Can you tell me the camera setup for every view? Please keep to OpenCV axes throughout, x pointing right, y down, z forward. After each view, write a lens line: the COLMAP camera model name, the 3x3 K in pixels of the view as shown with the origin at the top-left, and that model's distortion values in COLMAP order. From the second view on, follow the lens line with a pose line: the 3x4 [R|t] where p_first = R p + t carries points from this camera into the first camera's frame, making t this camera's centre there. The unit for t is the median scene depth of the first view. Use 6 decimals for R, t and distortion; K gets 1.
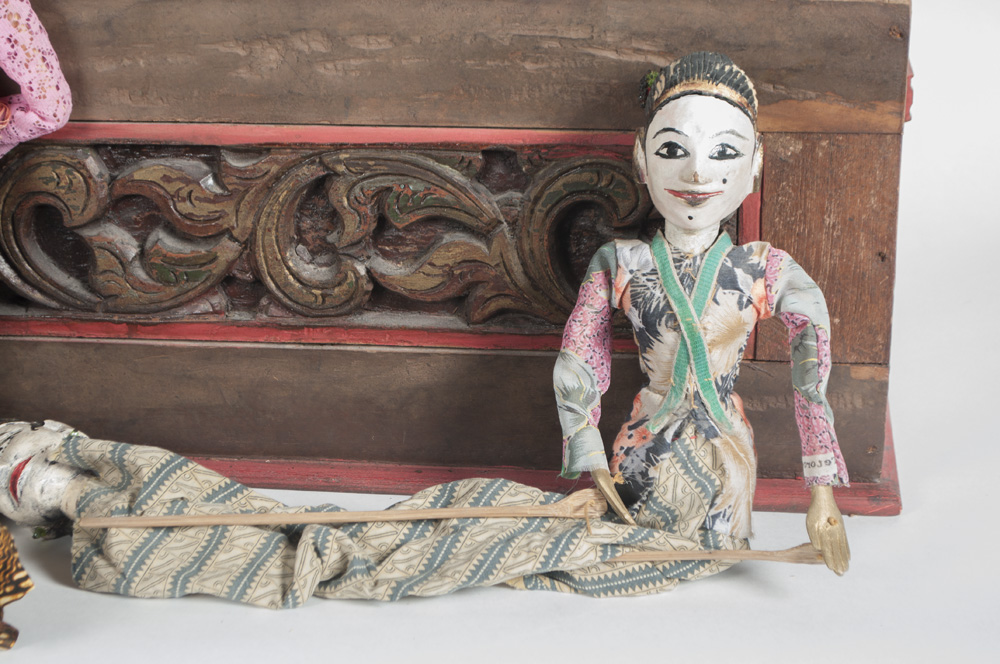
lens RADIAL K [[2212.4, 0, 501.8], [0, 2212.4, 334.4], [0, 0, 1]] dist [0.035920, 0.000000]
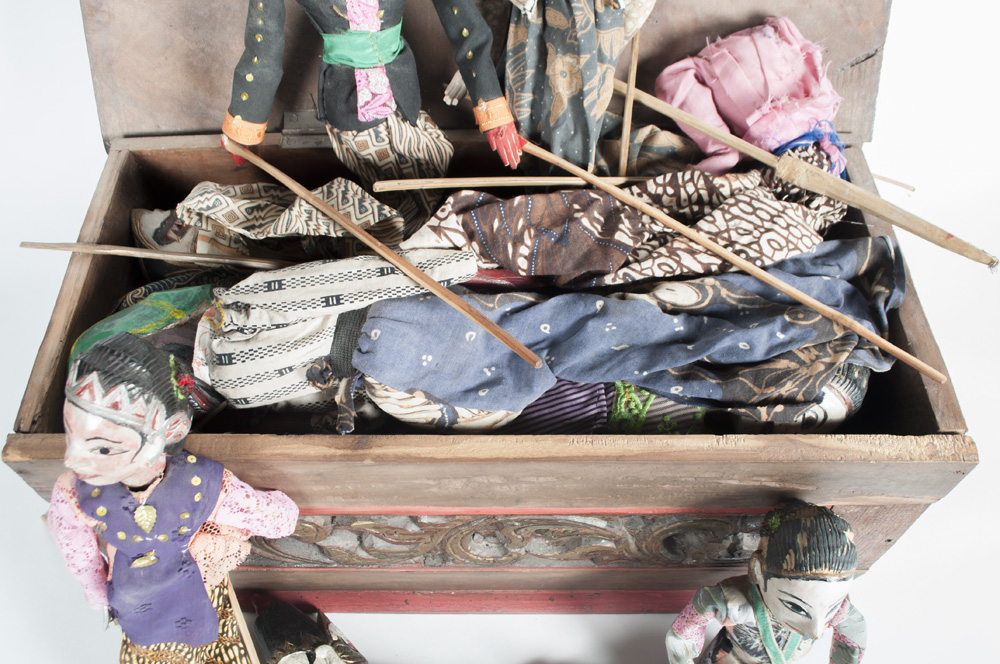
lens RADIAL K [[854.5, 0, 497.8], [0, 854.5, 338.4], [0, 0, 1]] dist [-0.089314, 0.021367]
pose [[0.992455, -0.095004, 0.077510, -0.107300], [0.035612, 0.828258, 0.559214, -0.443910], [-0.117326, -0.552235, 0.825392, 0.631406]]
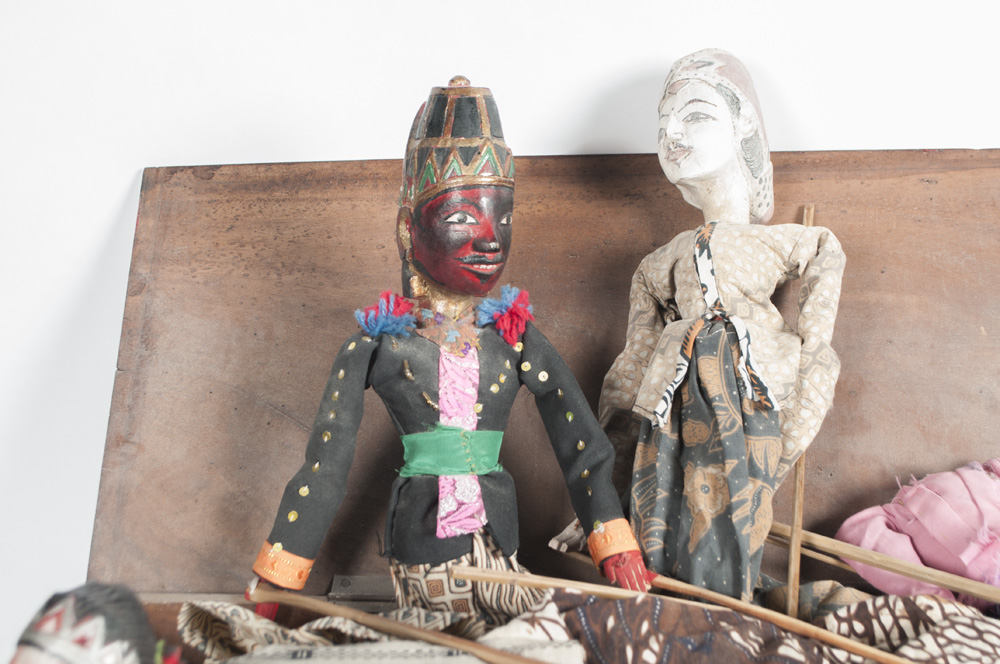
lens RADIAL K [[1411.6, 0, 502.7], [0, 1411.6, 335.6], [0, 0, 1]] dist [-0.023406, 0.000000]
pose [[0.999885, -0.002763, 0.014933, -0.117378], [0.005204, 0.986115, -0.165985, -0.252302], [-0.014267, 0.166044, 0.986015, 0.477311]]
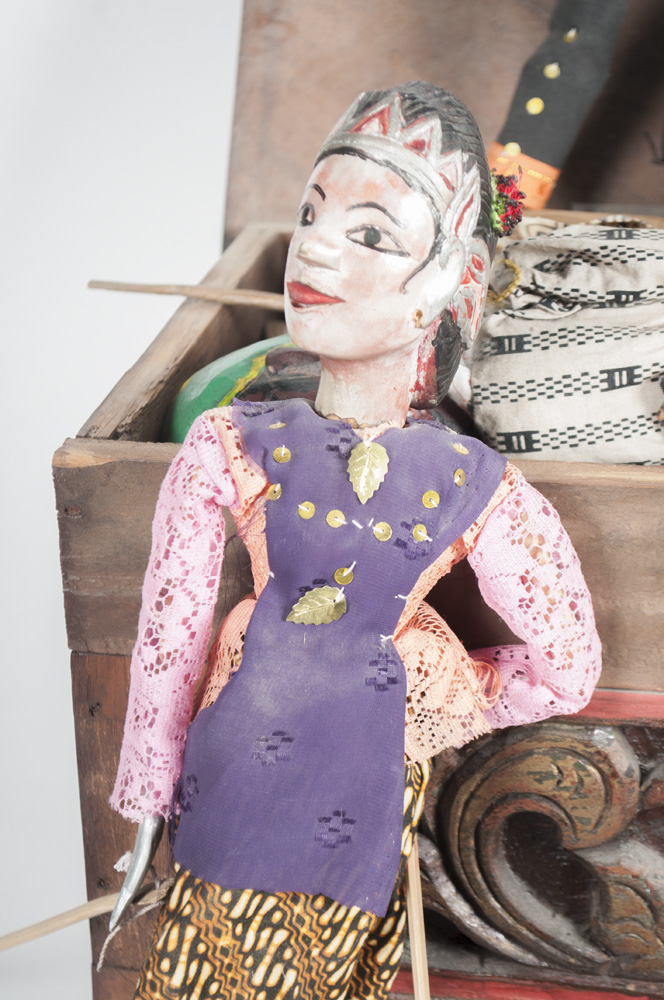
lens RADIAL K [[2212.4, 0, 329.8], [0, 2212.4, 495.4], [0, 0, 1]] dist [0.035920, 0.000000]
pose [[0.996911, 0.024693, -0.074556, -0.219890], [-0.023071, 0.999480, 0.022535, -0.159619], [0.075074, -0.020745, 0.996962, 0.388386]]
